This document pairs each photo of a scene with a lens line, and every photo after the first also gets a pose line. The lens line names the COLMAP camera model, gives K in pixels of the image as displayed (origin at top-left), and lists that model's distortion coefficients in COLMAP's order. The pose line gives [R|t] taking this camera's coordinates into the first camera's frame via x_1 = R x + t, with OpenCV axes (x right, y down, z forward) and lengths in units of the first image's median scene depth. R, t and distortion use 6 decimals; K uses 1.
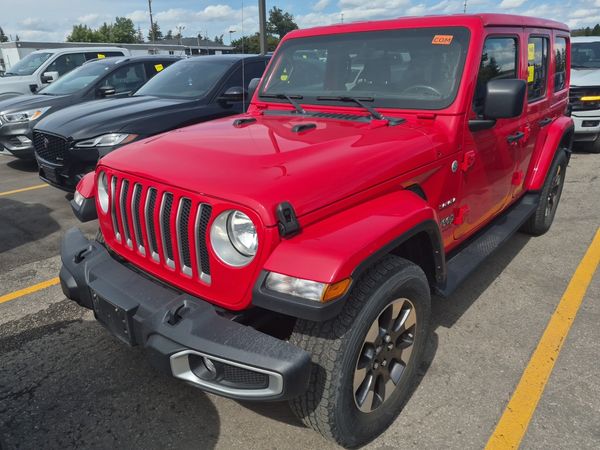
lens RADIAL K [[452.8, 0, 288.5], [0, 452.8, 221.3], [0, 0, 1]] dist [0.068205, -0.084323]
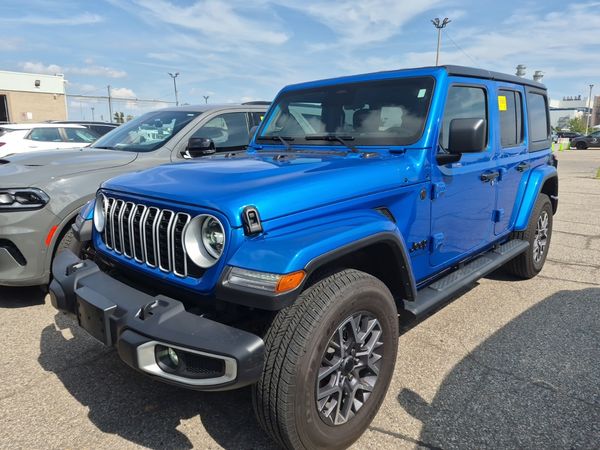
lens RADIAL K [[452.8, 0, 301.9], [0, 452.8, 213.9], [0, 0, 1]] dist [0.068205, -0.084323]
pose [[0.999657, 0.014132, -0.022033, 0.115976], [-0.017491, 0.986866, -0.160589, 0.122683], [0.019474, 0.160919, 0.986775, -0.078605]]
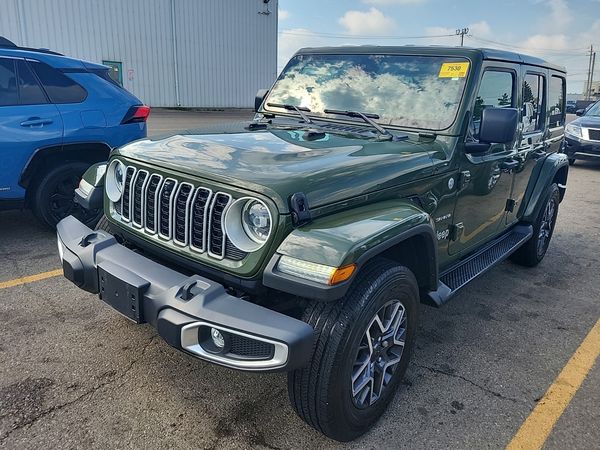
lens RADIAL K [[508.1, 0, 301.5], [0, 508.1, 217.5], [0, 0, 1]] dist [0.018204, 0.011082]
pose [[0.995601, 0.074213, 0.057198, -0.053573], [-0.069551, 0.994399, -0.079580, 0.091075], [-0.062784, 0.075252, 0.995186, -0.180543]]
